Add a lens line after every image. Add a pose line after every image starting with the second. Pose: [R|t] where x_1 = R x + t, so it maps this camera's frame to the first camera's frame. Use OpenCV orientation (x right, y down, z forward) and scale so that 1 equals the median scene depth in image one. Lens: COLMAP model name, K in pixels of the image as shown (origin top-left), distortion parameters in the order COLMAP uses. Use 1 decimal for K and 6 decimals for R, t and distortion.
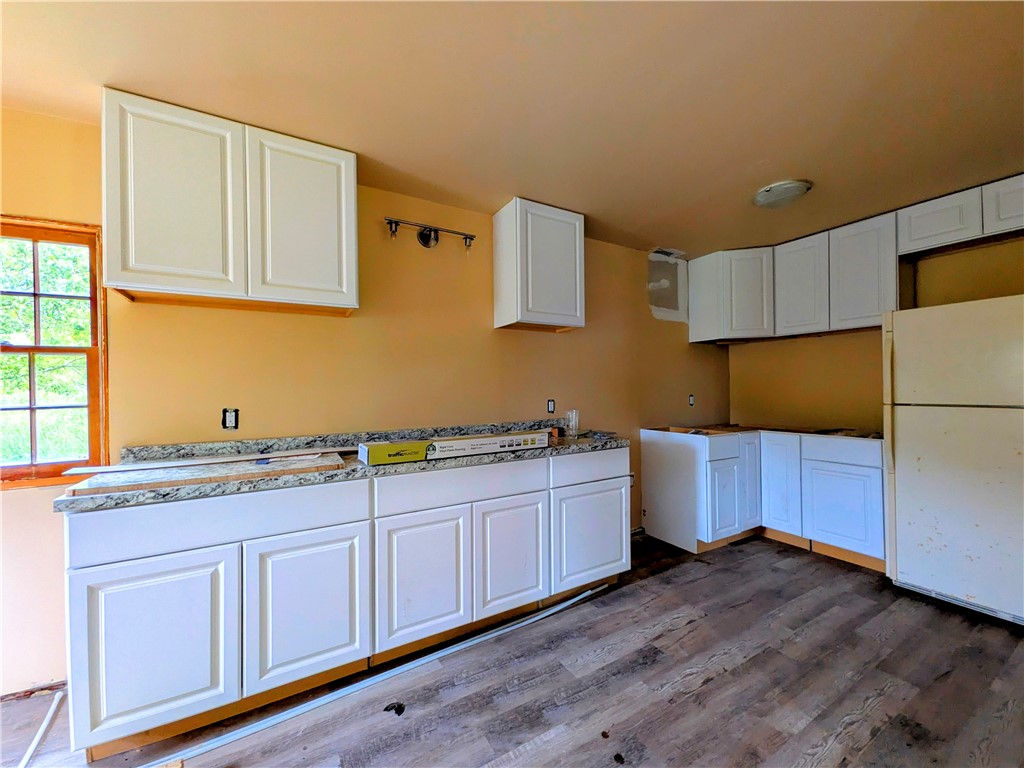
lens RADIAL K [[406.2, 0, 512.0], [0, 406.2, 384.0], [0, 0, 1]] dist [0.000873, 0.000268]
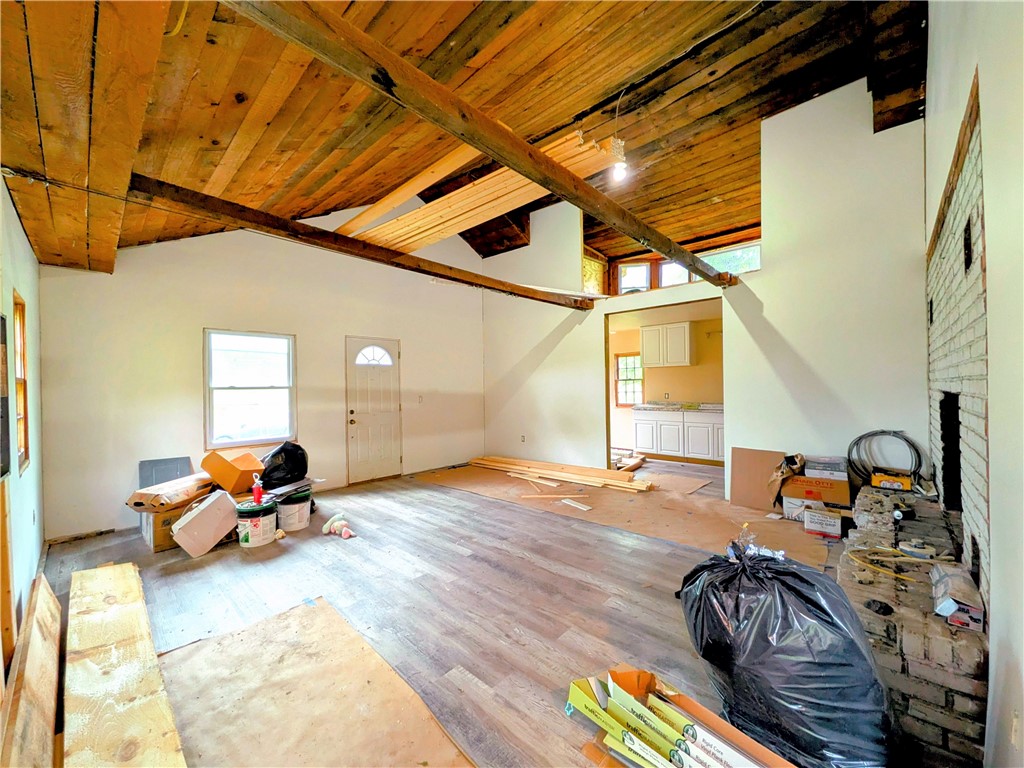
lens RADIAL K [[406.2, 0, 512.0], [0, 406.2, 384.0], [0, 0, 1]] dist [0.000873, 0.000268]
pose [[0.301747, 0.014275, -0.953281, 2.513141], [0.006404, 0.999835, 0.016999, -0.101349], [0.953367, -0.011235, 0.301606, -1.529527]]
